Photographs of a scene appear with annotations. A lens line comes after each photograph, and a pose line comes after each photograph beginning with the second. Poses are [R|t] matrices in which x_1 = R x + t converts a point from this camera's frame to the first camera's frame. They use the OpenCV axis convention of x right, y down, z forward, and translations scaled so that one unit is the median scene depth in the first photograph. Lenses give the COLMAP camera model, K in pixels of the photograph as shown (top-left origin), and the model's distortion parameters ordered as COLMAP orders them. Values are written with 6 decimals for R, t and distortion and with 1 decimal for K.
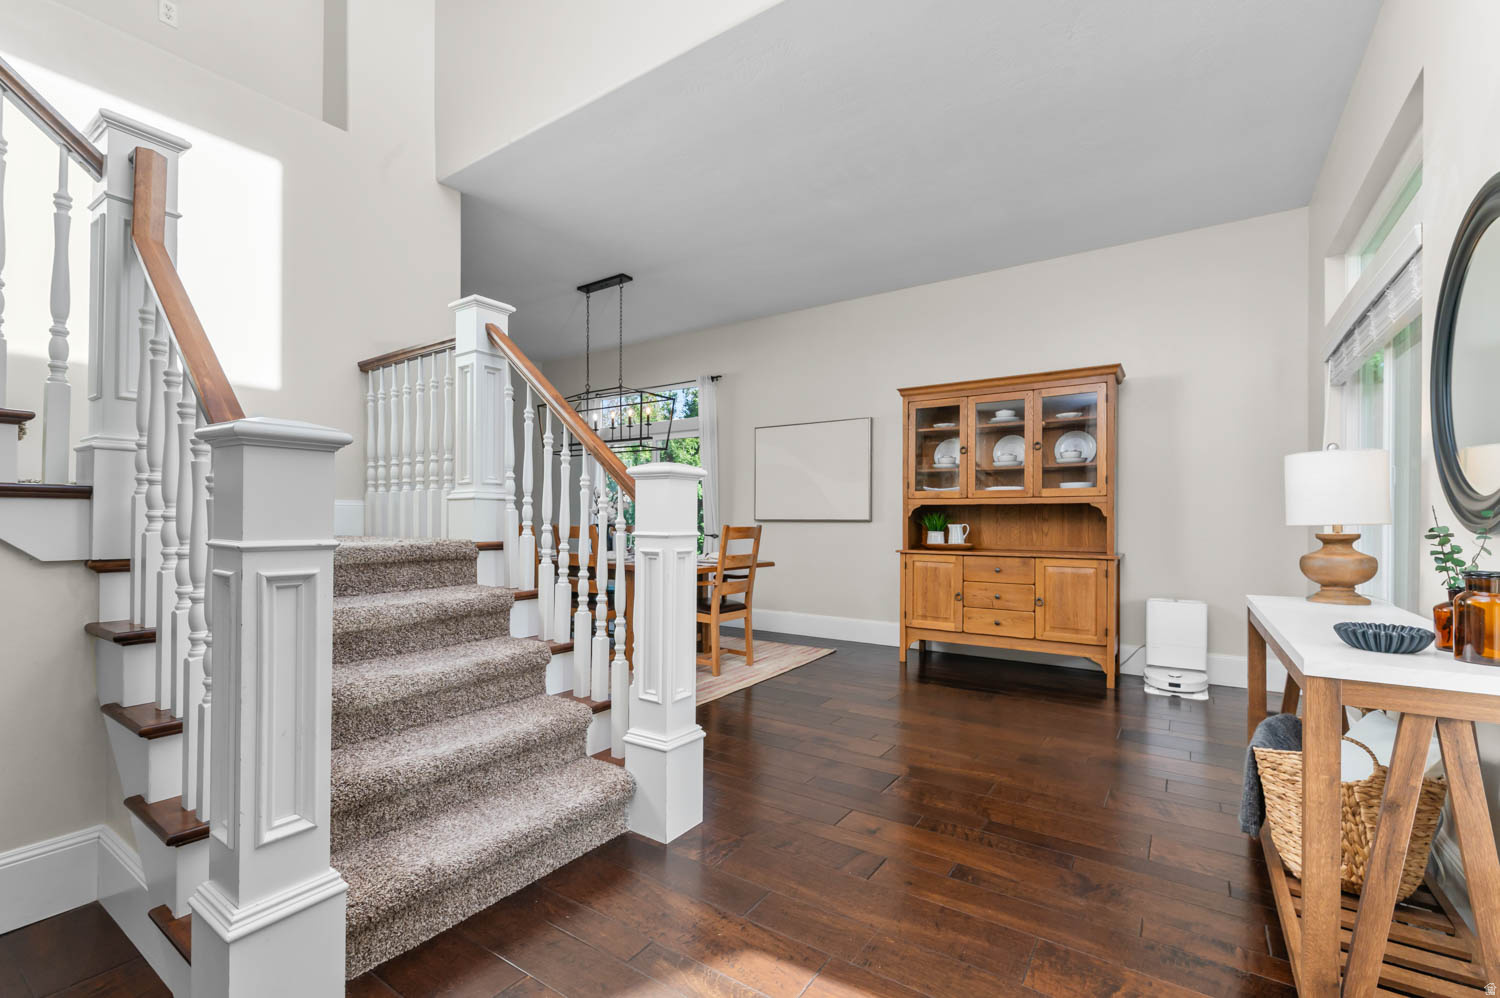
lens RADIAL K [[653.1, 0, 748.8], [0, 653.1, 504.7], [0, 0, 1]] dist [0.002420, 0.000474]
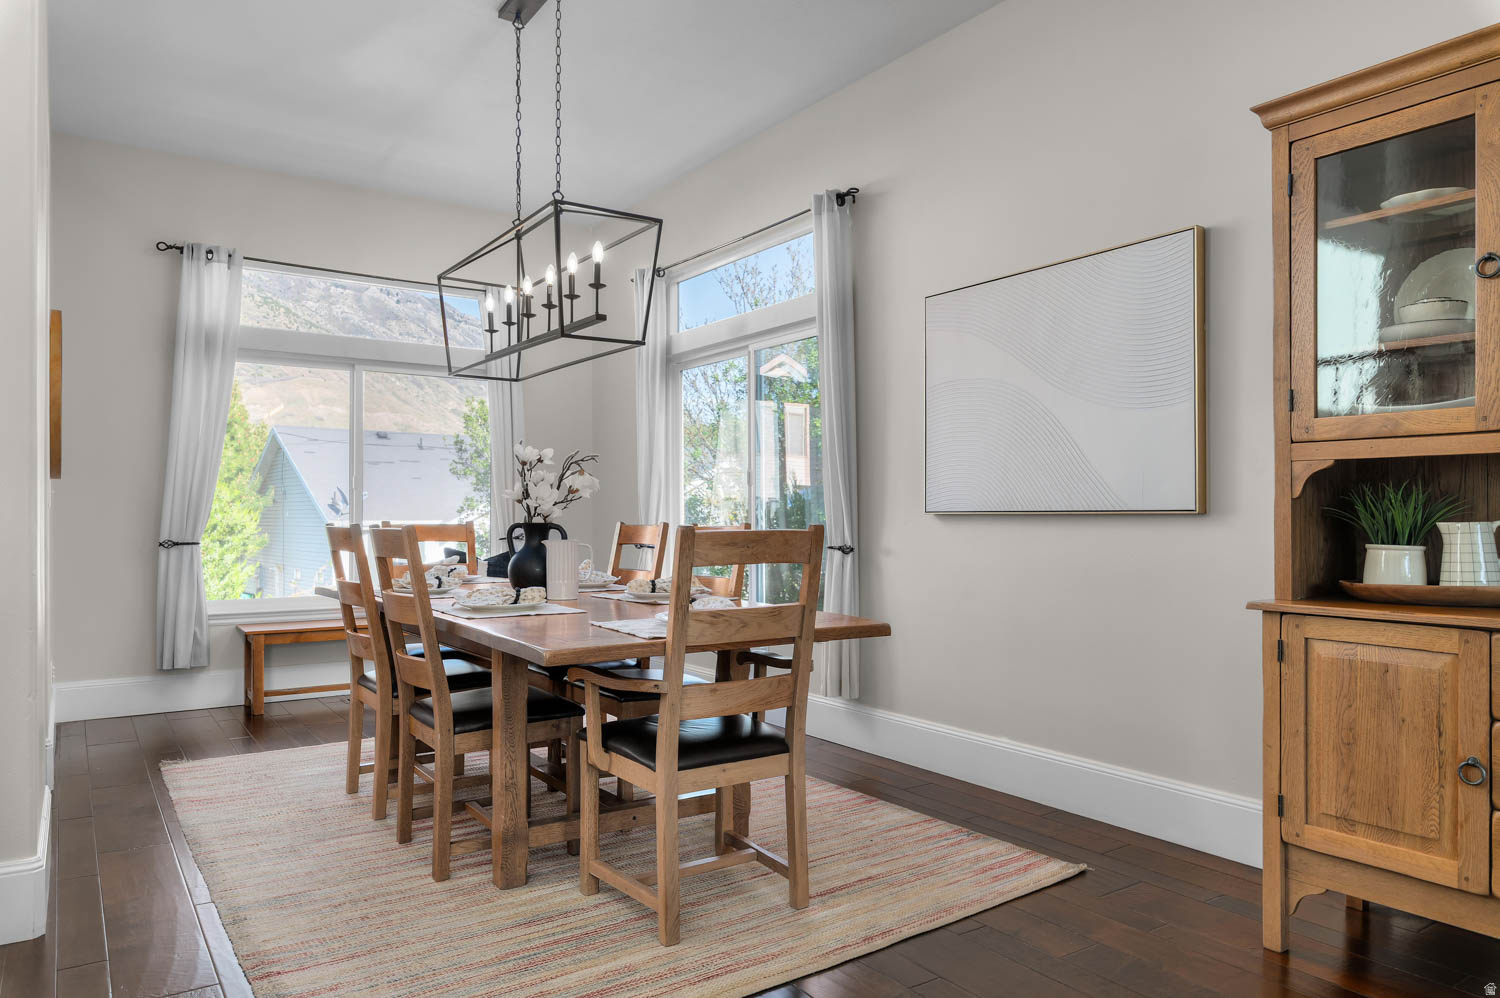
lens RADIAL K [[992.3, 0, 750.0], [0, 992.3, 499.0], [0, 0, 1]] dist [0.002520, 0.001060]
pose [[0.933761, -0.010289, -0.357748, 0.171002], [0.011909, 0.999926, 0.002327, 0.014211], [0.357698, -0.006434, 0.933815, 0.450528]]
